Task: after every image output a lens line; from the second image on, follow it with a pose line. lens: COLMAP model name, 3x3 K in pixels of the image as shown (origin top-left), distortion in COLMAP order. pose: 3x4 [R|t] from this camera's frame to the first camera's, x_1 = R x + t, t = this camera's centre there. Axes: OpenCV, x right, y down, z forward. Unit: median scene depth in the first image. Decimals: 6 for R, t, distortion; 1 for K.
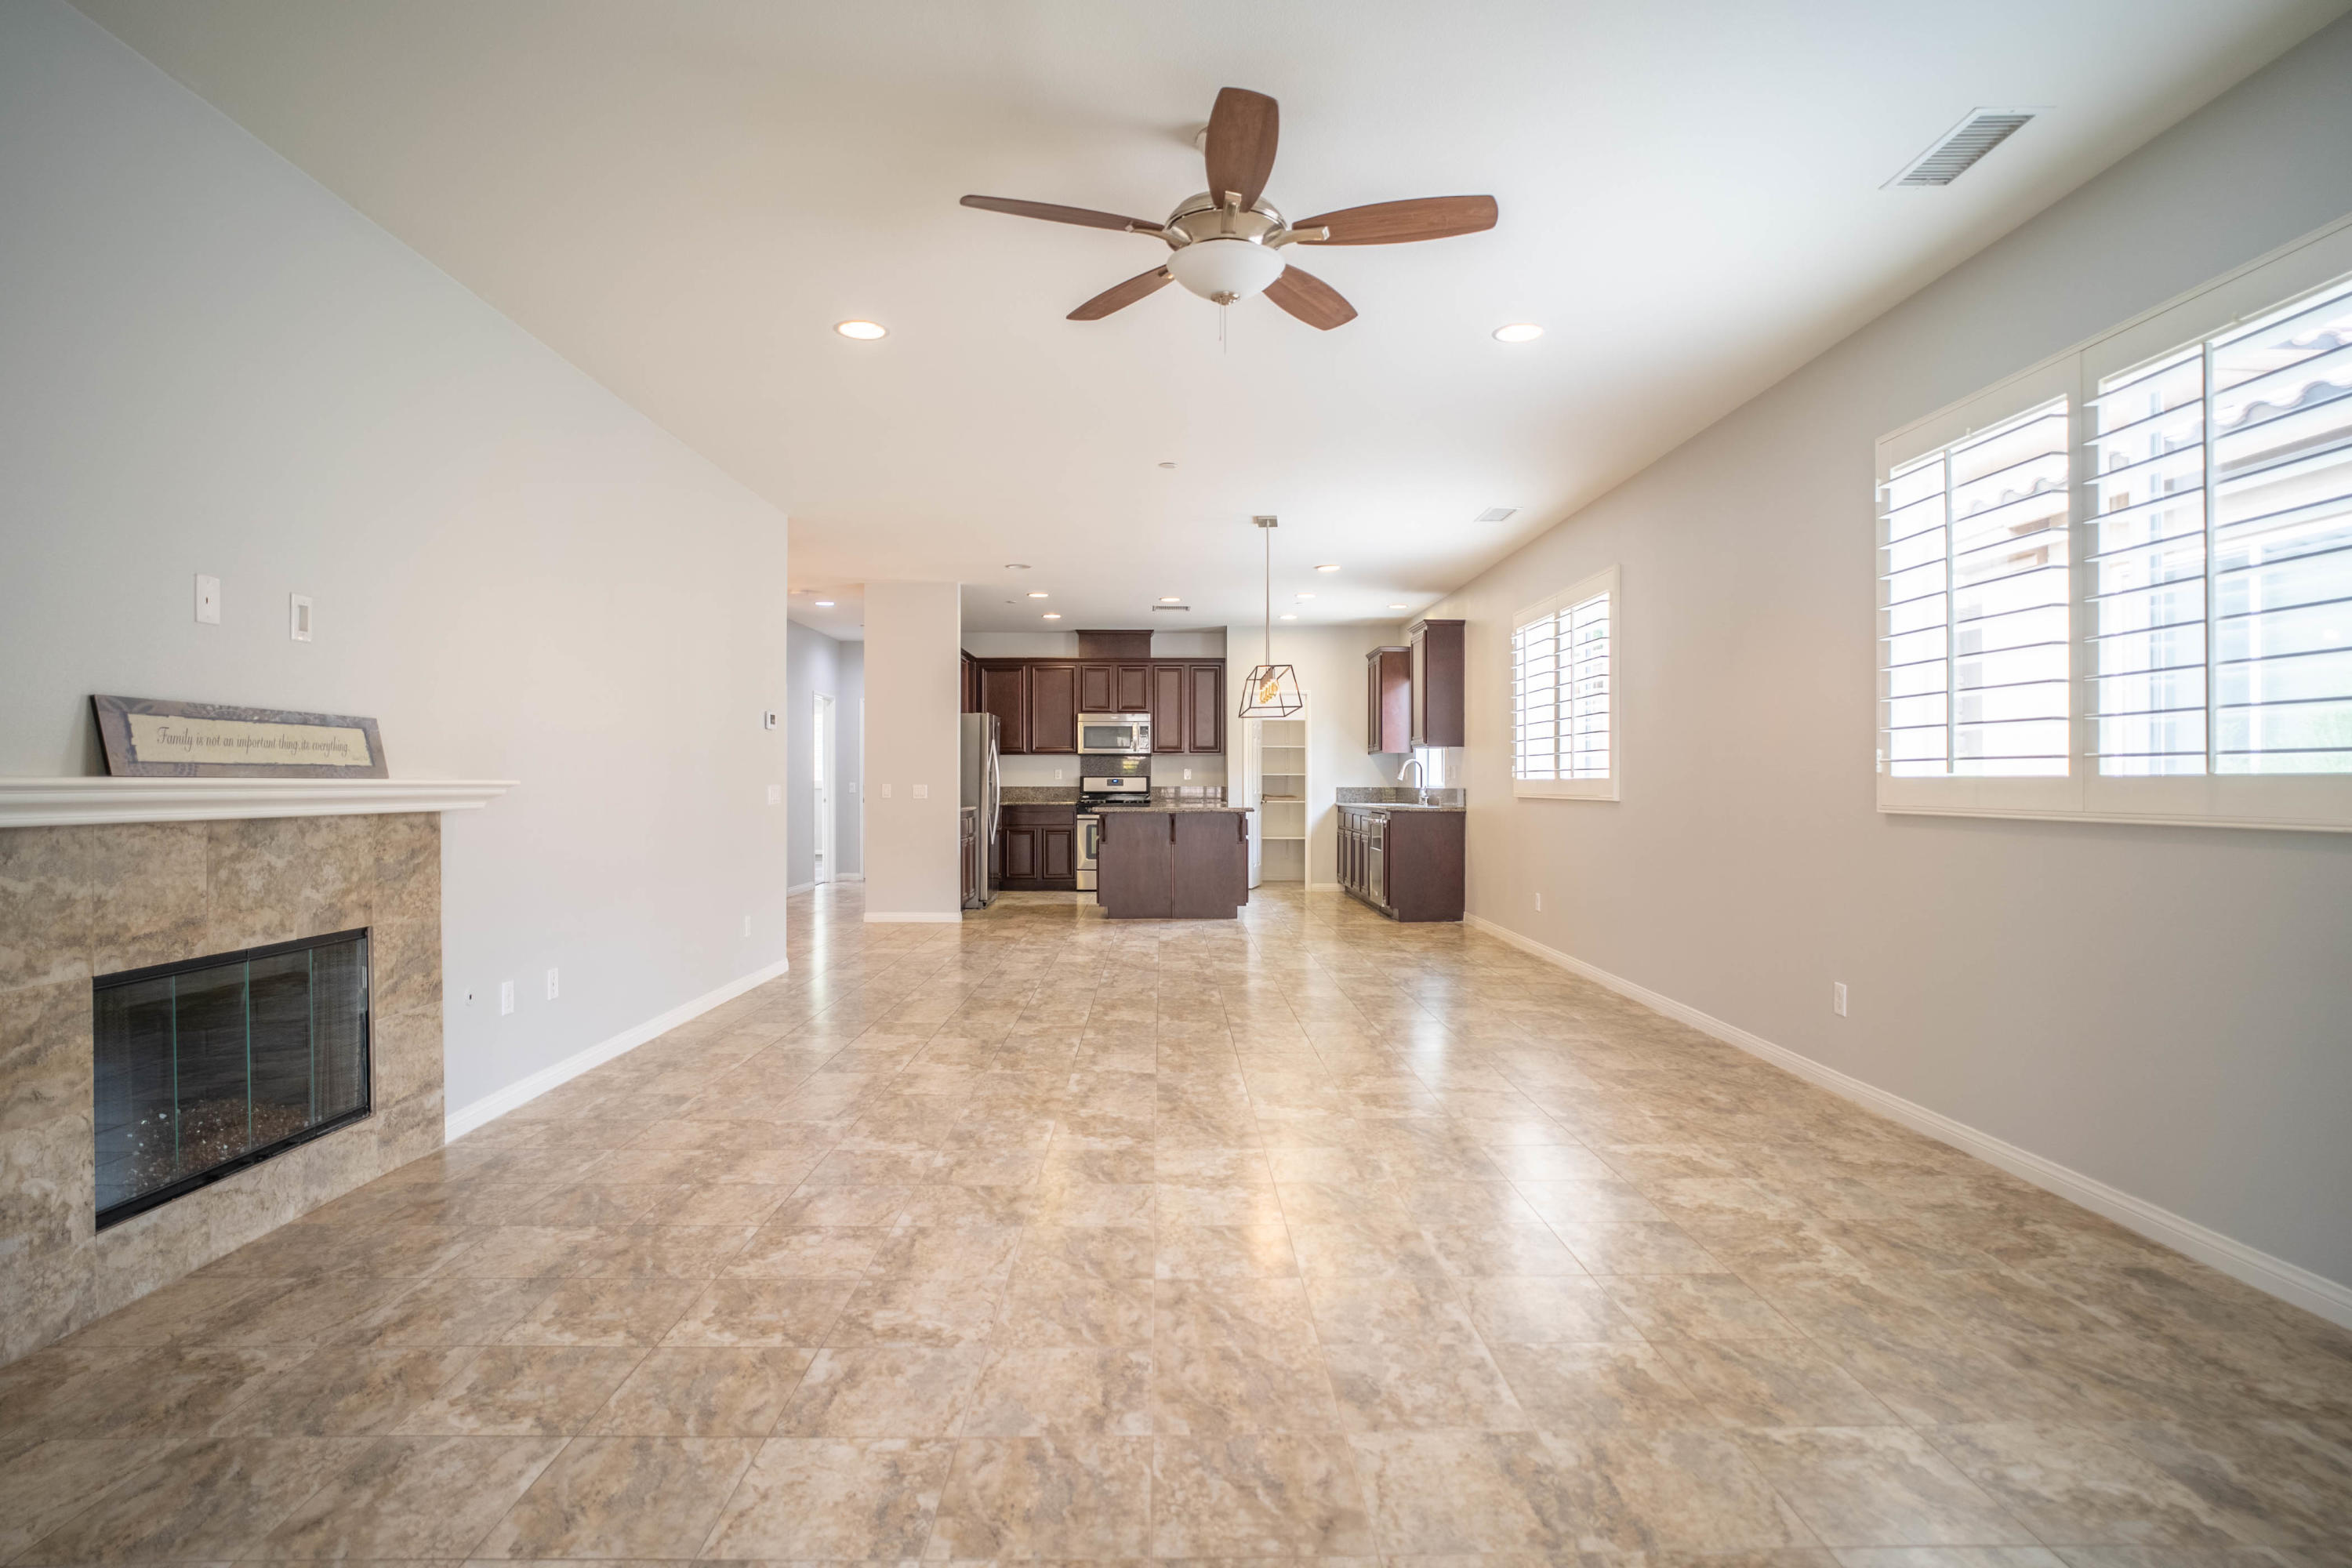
lens RADIAL K [[1227.6, 0, 1181.0], [0, 1227.6, 784.0], [0, 0, 1]] dist [-0.046705, 0.020282]
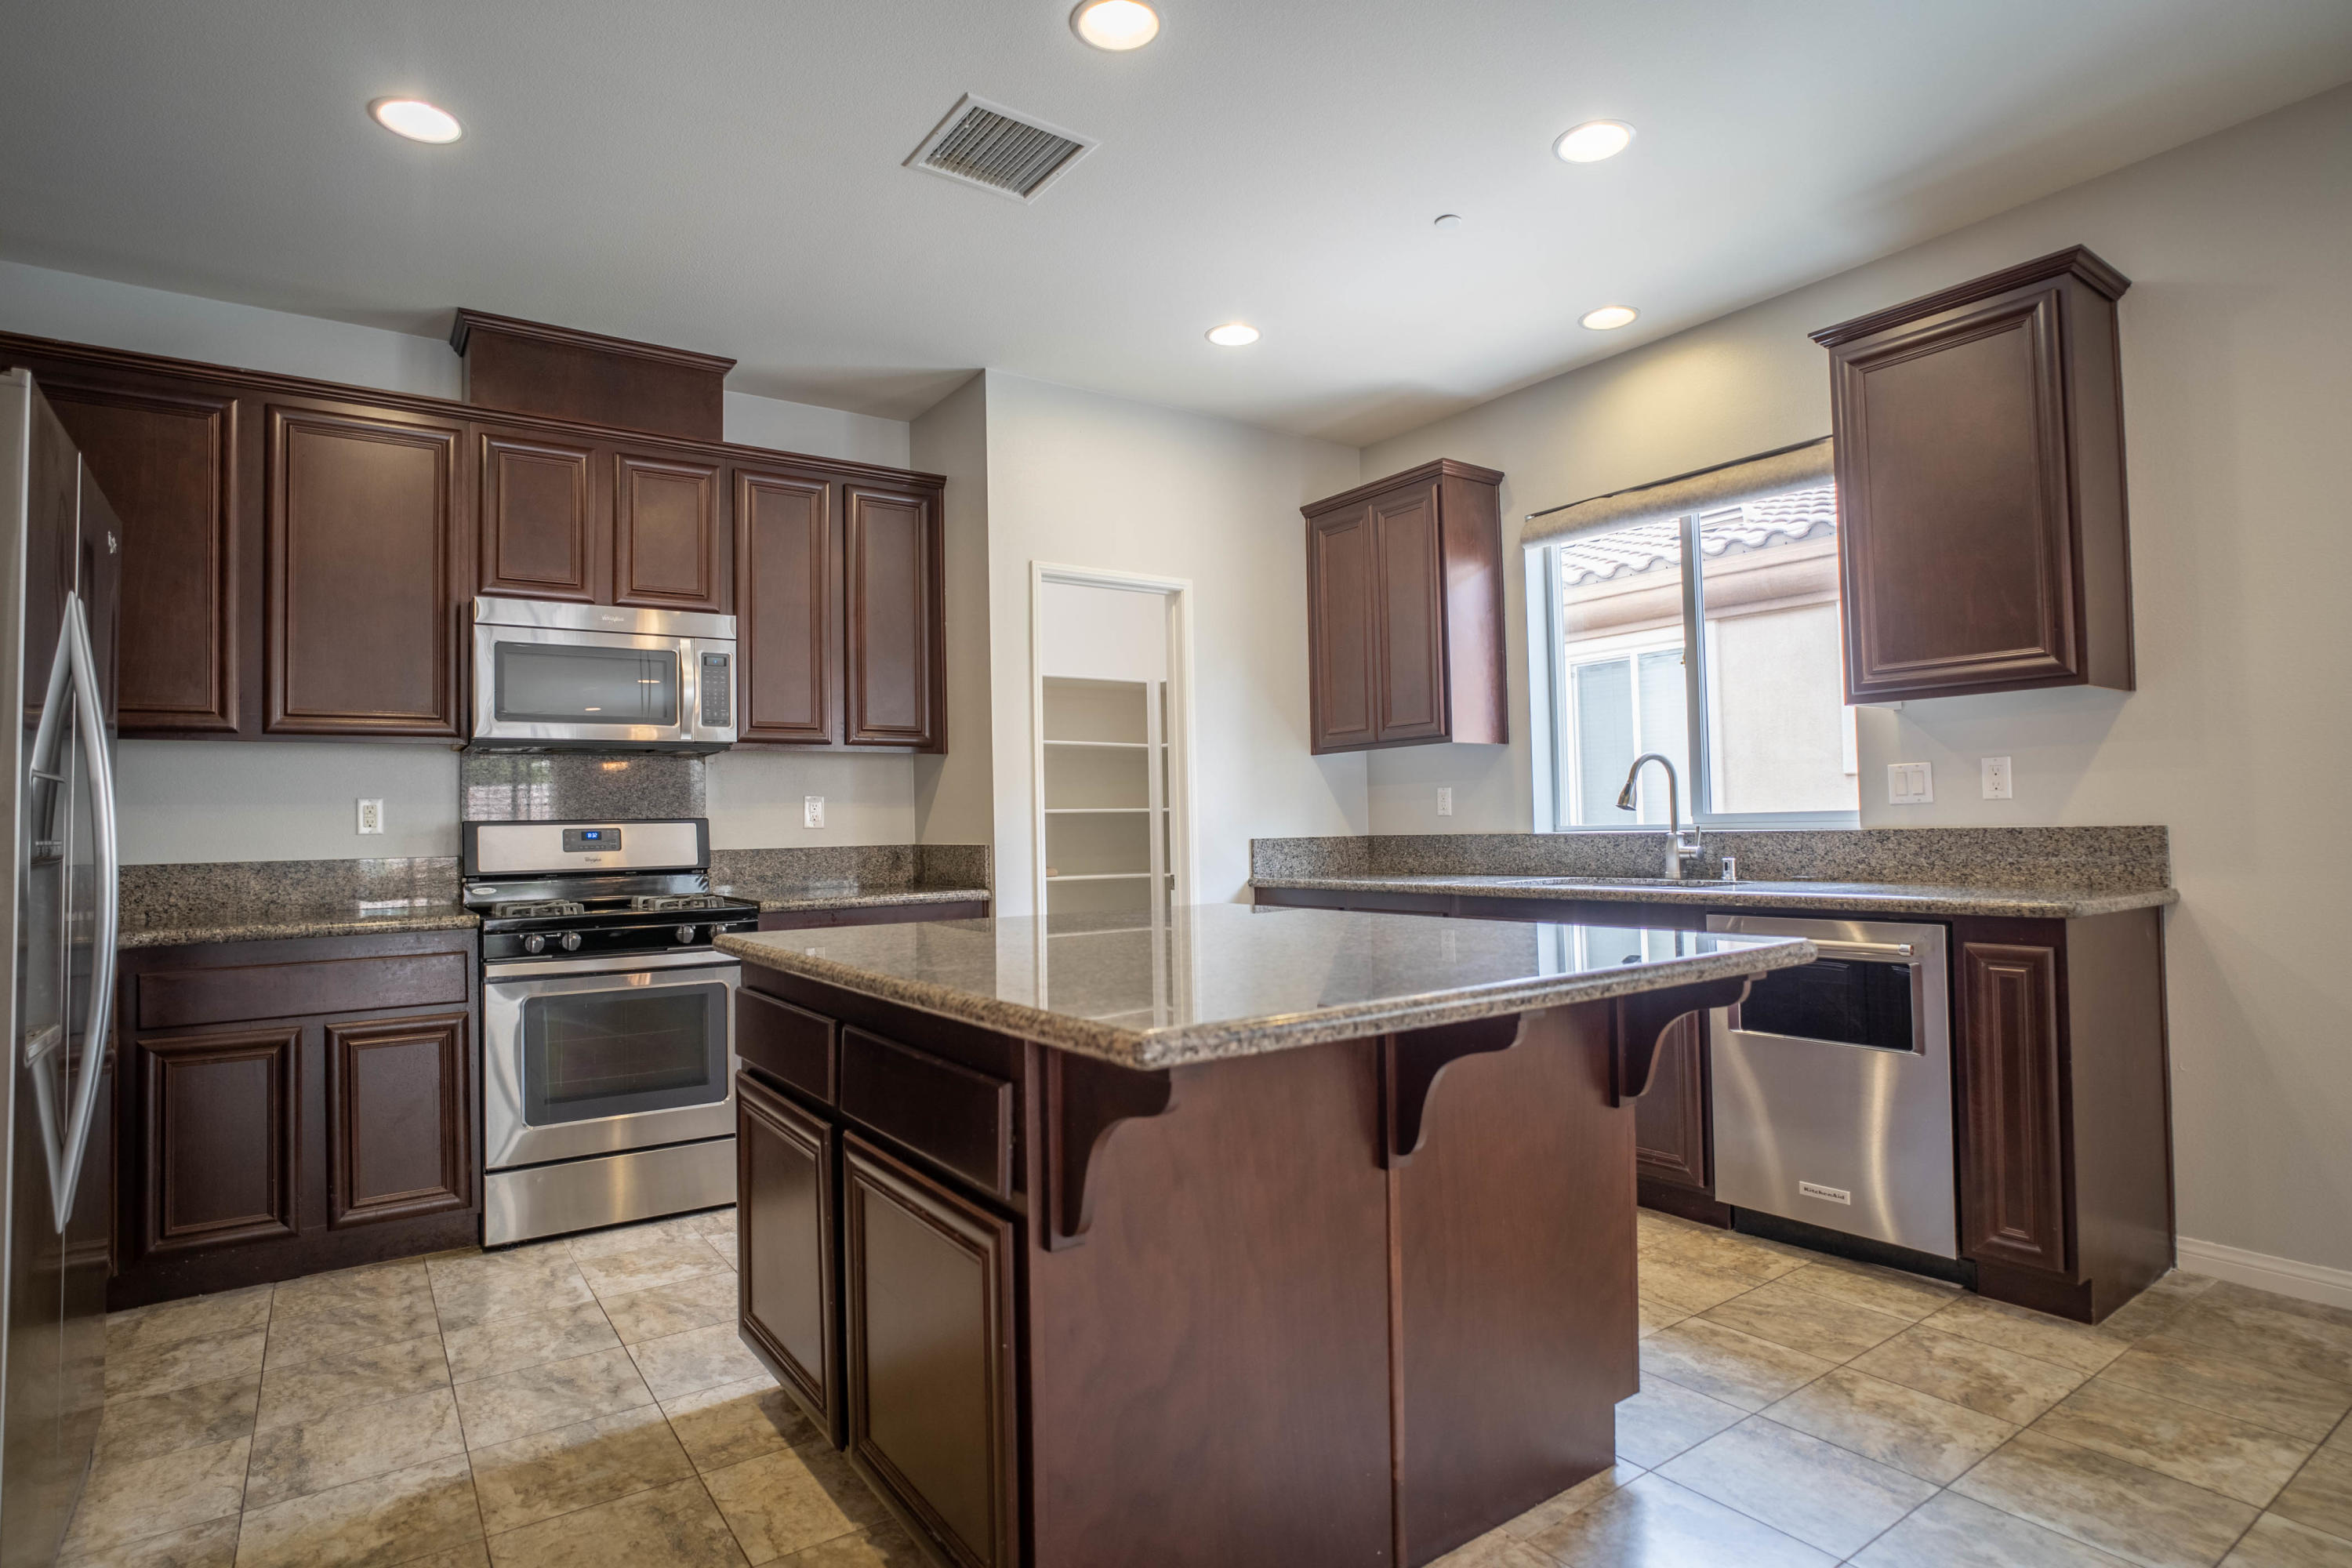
lens RADIAL K [[1227.6, 0, 1177.7], [0, 1227.6, 785.9], [0, 0, 1]] dist [-0.046705, 0.020282]
pose [[0.829891, -0.000114, 0.557926, -0.432296], [0.021788, 0.999244, -0.032205, -0.008467], [-0.557500, 0.038883, 0.829266, 2.849880]]
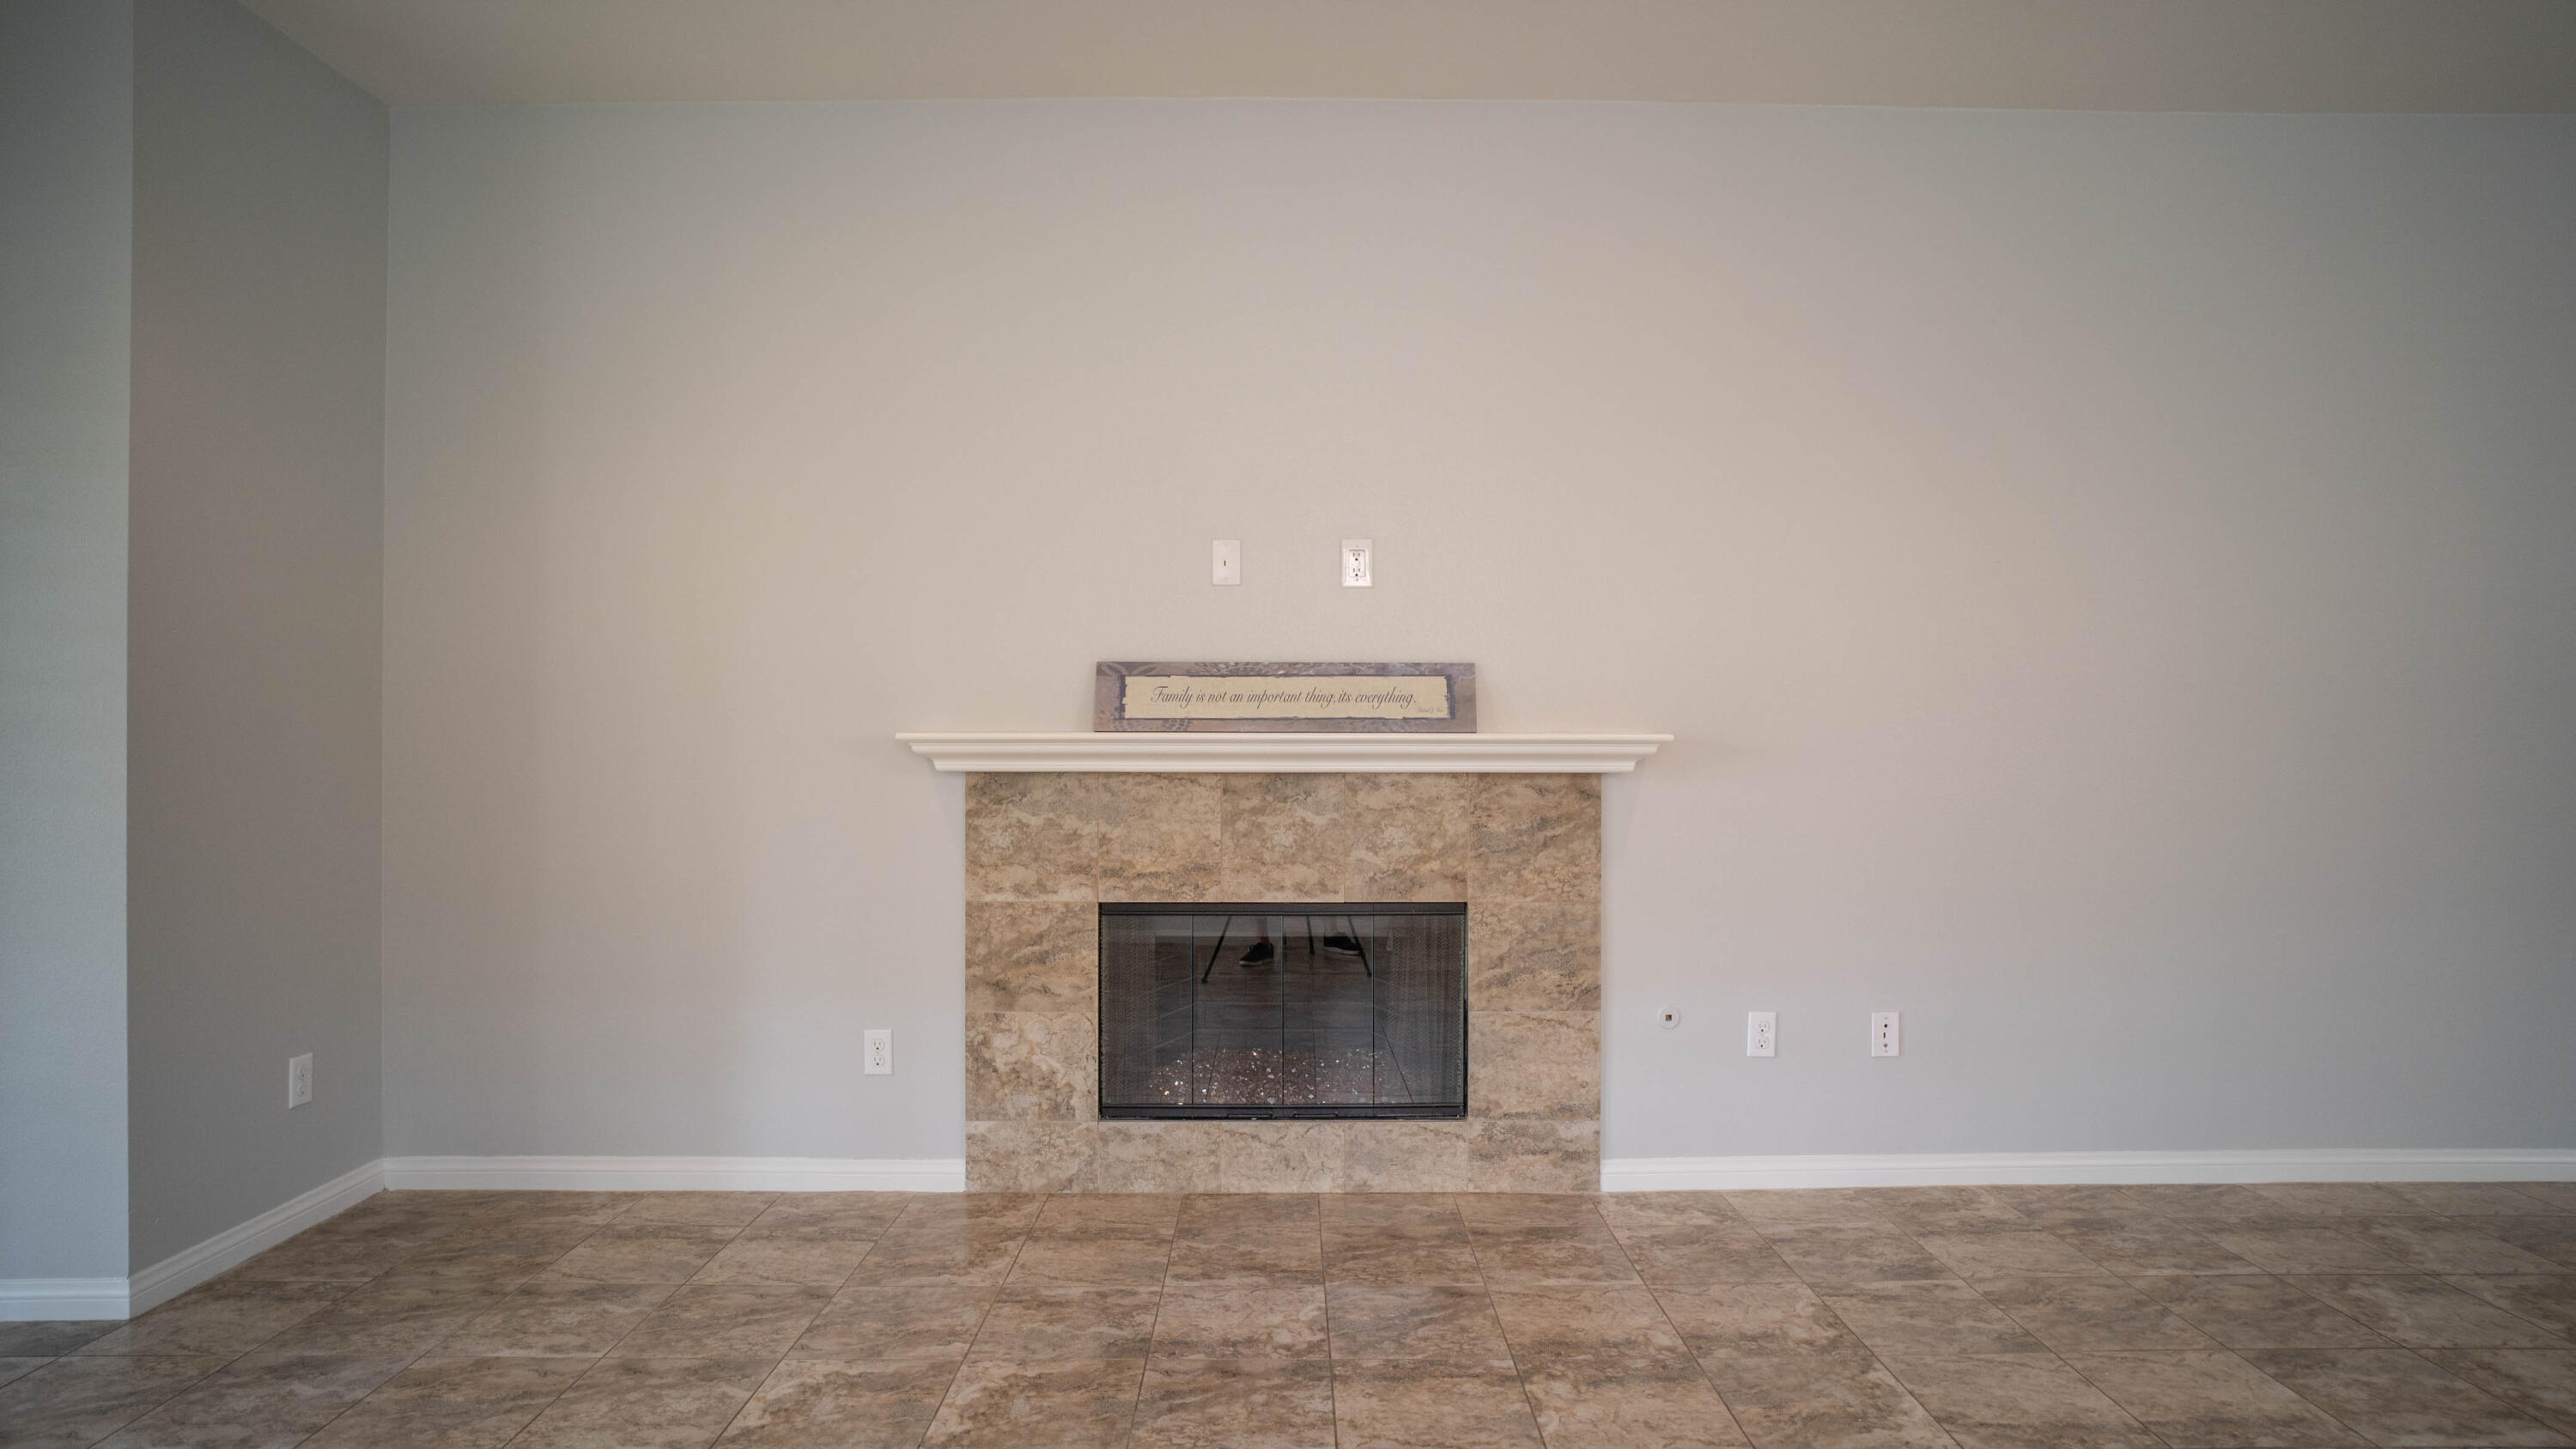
lens RADIAL K [[1334.7, 0, 1280.6], [0, 1334.7, 742.2], [0, 0, 1]] dist [-0.034354, 0.003225]
pose [[-0.011702, 0.006734, -0.999909, 0.324034], [-0.002167, 0.999975, 0.006760, -0.004185], [0.999929, 0.002246, -0.011687, 0.974388]]
